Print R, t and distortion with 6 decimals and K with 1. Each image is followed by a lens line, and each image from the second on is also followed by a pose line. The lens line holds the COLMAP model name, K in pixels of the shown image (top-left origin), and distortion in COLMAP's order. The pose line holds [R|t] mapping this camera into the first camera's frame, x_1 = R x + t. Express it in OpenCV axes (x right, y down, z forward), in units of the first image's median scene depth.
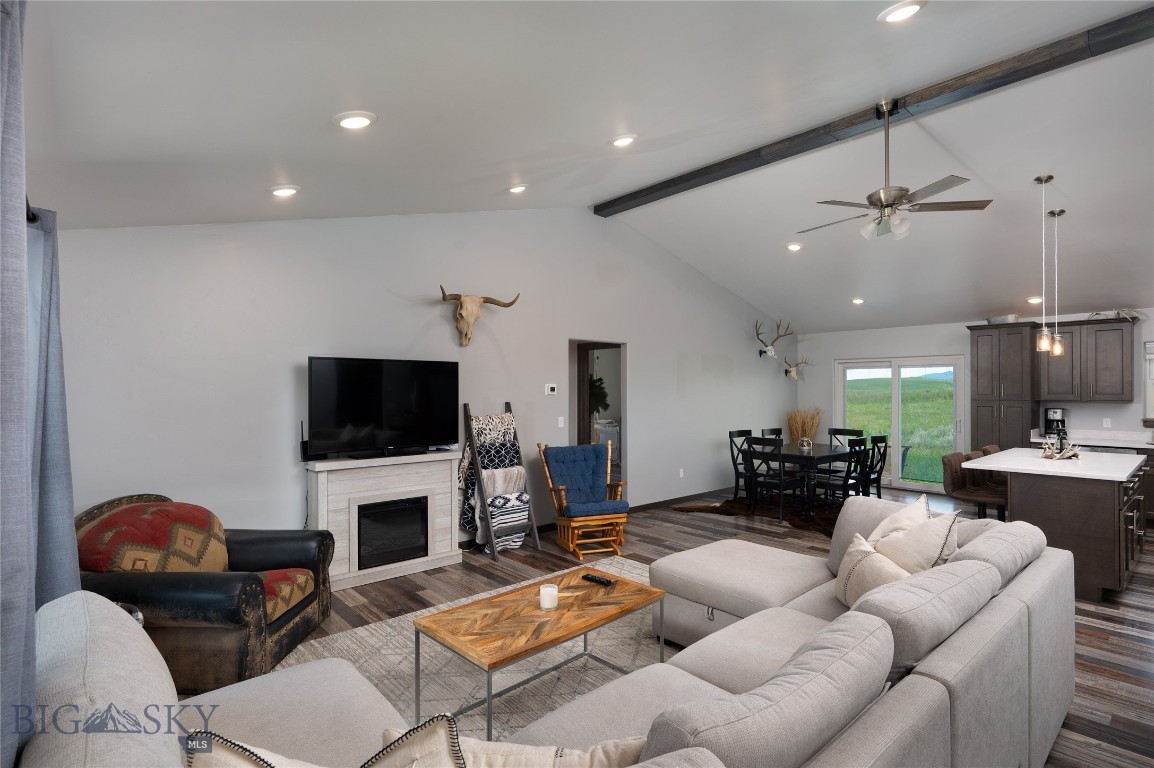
lens RADIAL K [[568.0, 0, 577.0], [0, 568.0, 384.0], [0, 0, 1]] dist [-0.000340, -0.000793]
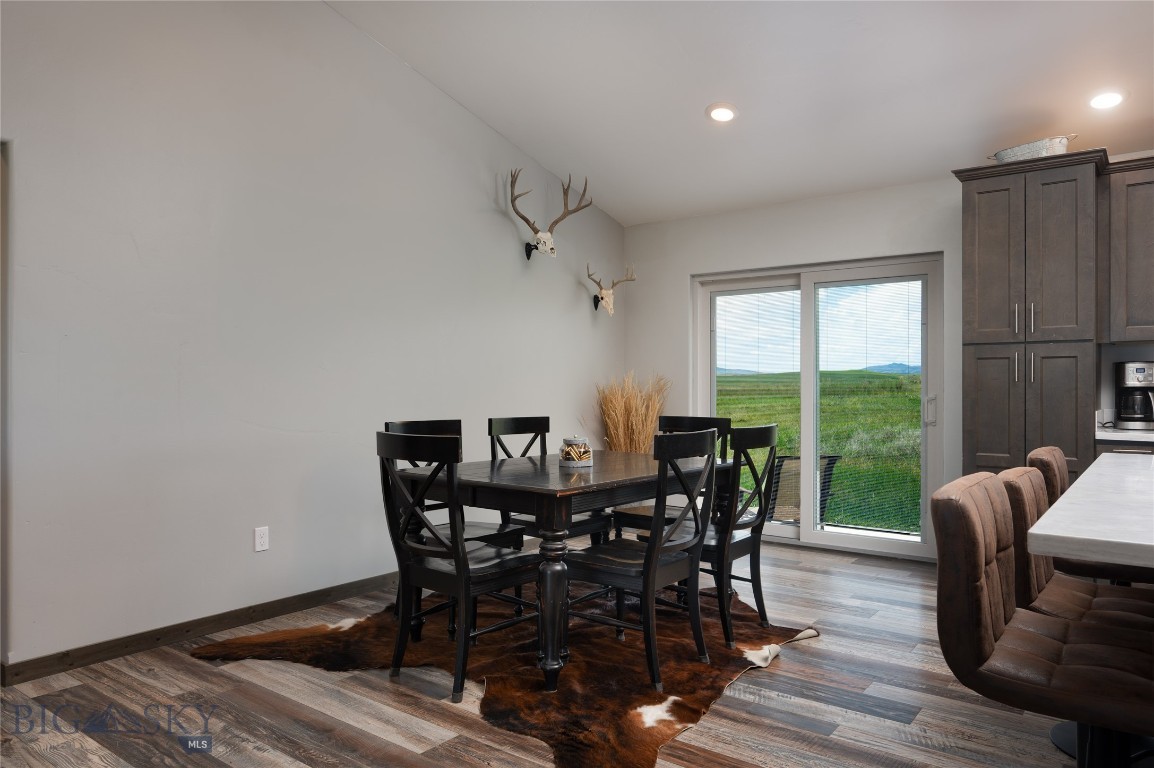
lens RADIAL K [[769.6, 0, 577.0], [0, 769.6, 384.0], [0, 0, 1]] dist [0.000827, 0.001737]
pose [[0.982012, -0.000005, 0.188819, 0.309460], [-0.001097, 0.999983, 0.005732, 0.057471], [-0.188816, -0.005836, 0.981995, 0.504521]]
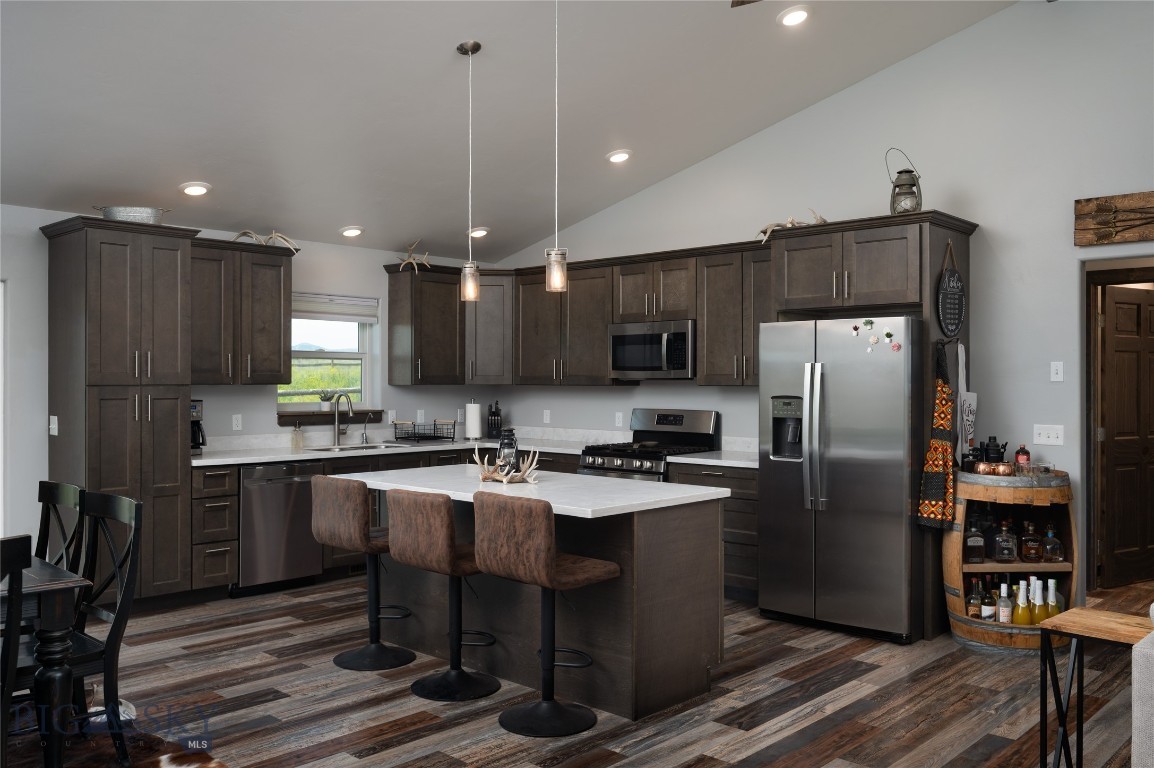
lens RADIAL K [[942.8, 0, 577.0], [0, 942.8, 384.0], [0, 0, 1]] dist [-0.007834, -0.001750]
pose [[-0.074413, -0.003847, 0.997220, -0.072442], [-0.009822, 0.999947, 0.003124, 0.021479], [-0.997179, -0.009562, -0.074447, 0.703158]]
